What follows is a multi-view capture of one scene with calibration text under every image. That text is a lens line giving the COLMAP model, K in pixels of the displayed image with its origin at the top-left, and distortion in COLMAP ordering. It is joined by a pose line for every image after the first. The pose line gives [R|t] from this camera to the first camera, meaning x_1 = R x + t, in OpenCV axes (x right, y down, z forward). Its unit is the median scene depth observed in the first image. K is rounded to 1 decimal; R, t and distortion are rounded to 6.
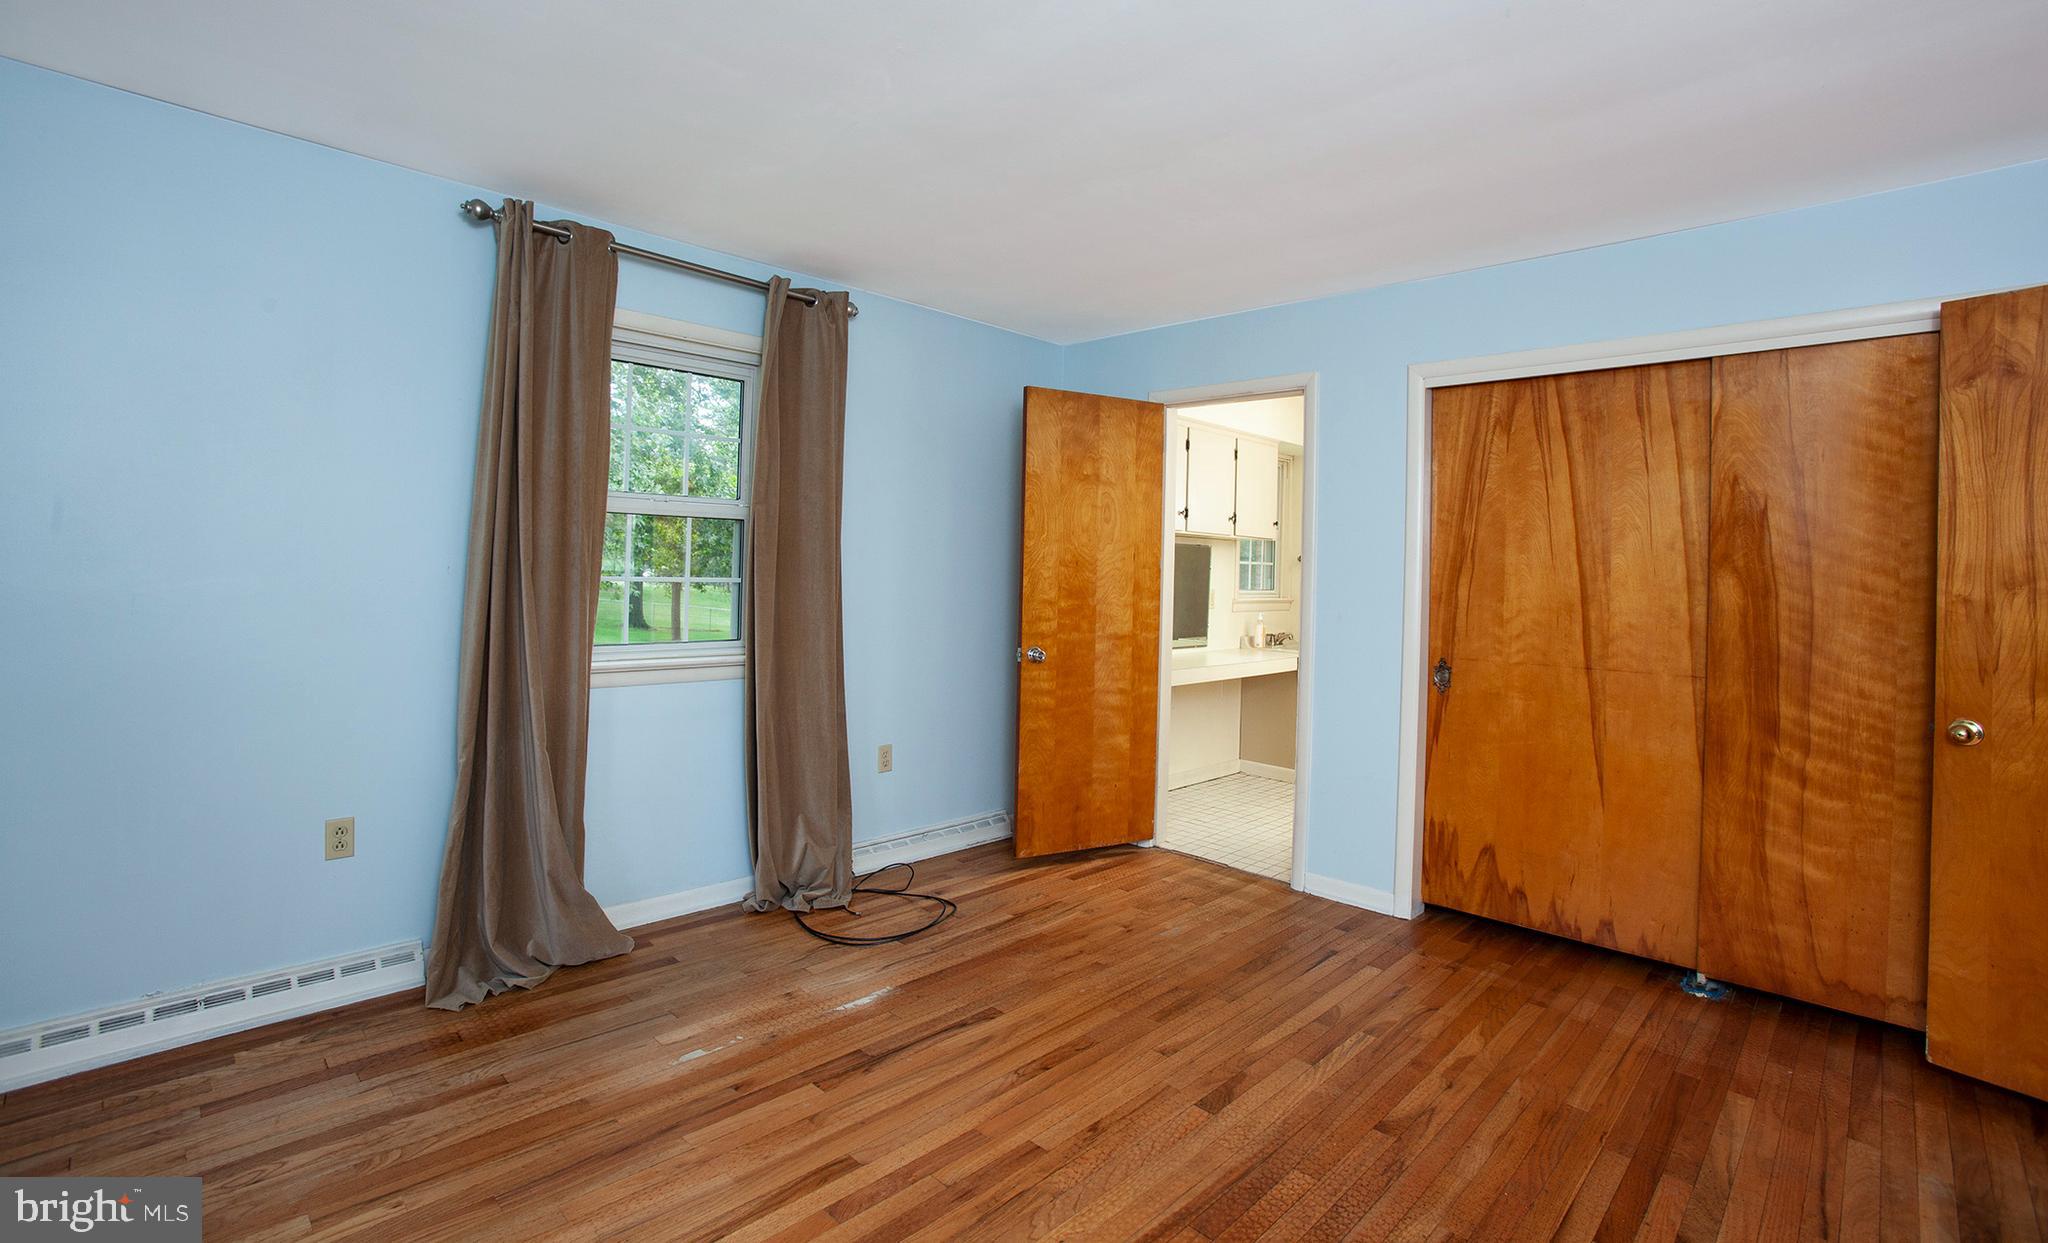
lens RADIAL K [[937.8, 0, 1012.6], [0, 937.8, 627.3], [0, 0, 1]] dist [-0.070595, 0.027110]
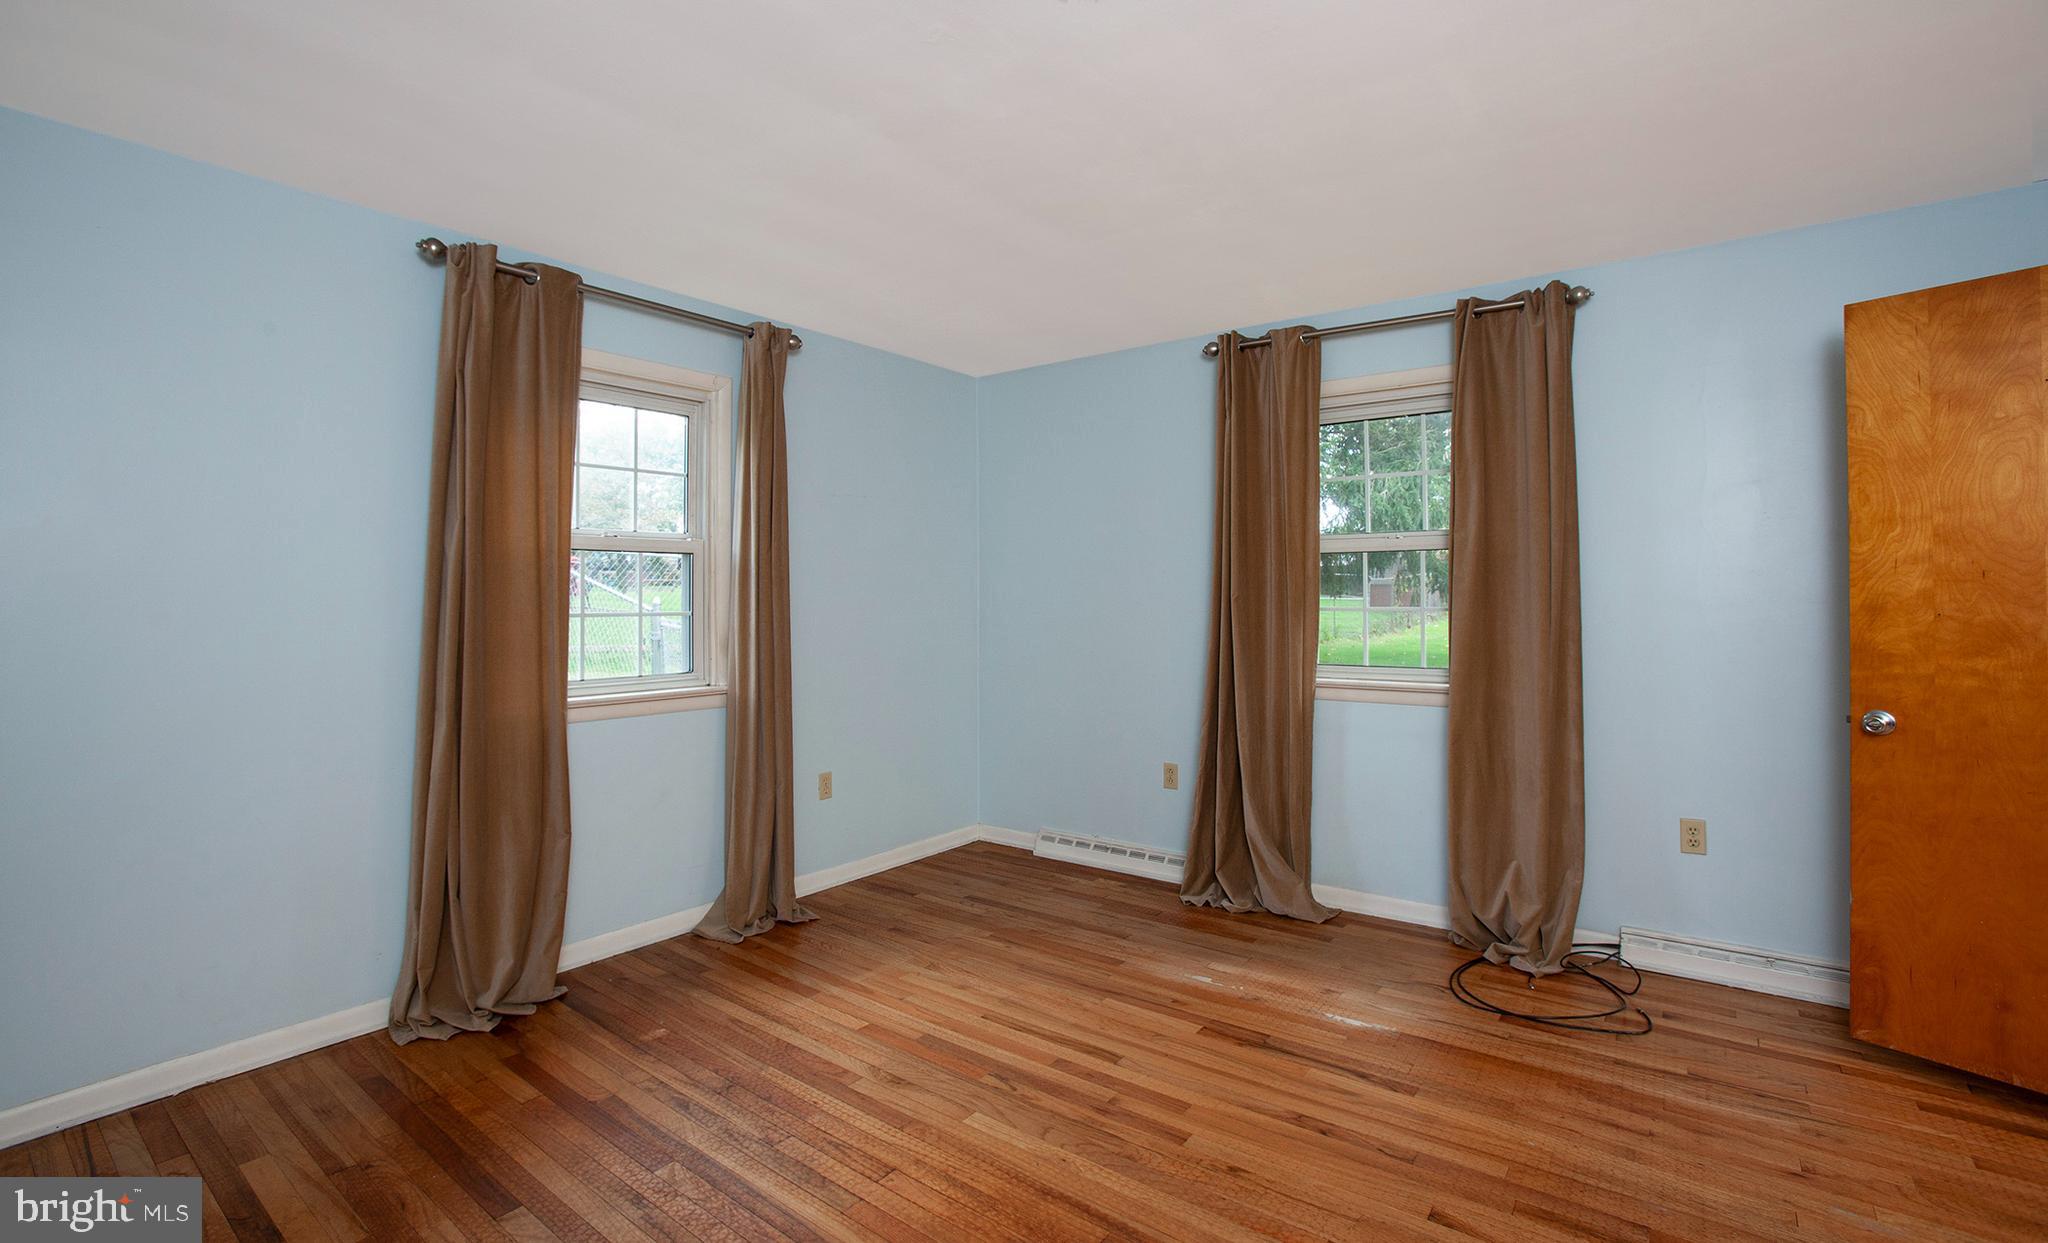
lens RADIAL K [[937.8, 0, 1012.6], [0, 937.8, 627.3], [0, 0, 1]] dist [-0.070595, 0.027110]
pose [[0.101022, -0.002615, -0.994881, 0.810232], [-0.045228, 0.998951, -0.007218, -0.002978], [0.993856, 0.045726, 0.100798, 0.515691]]
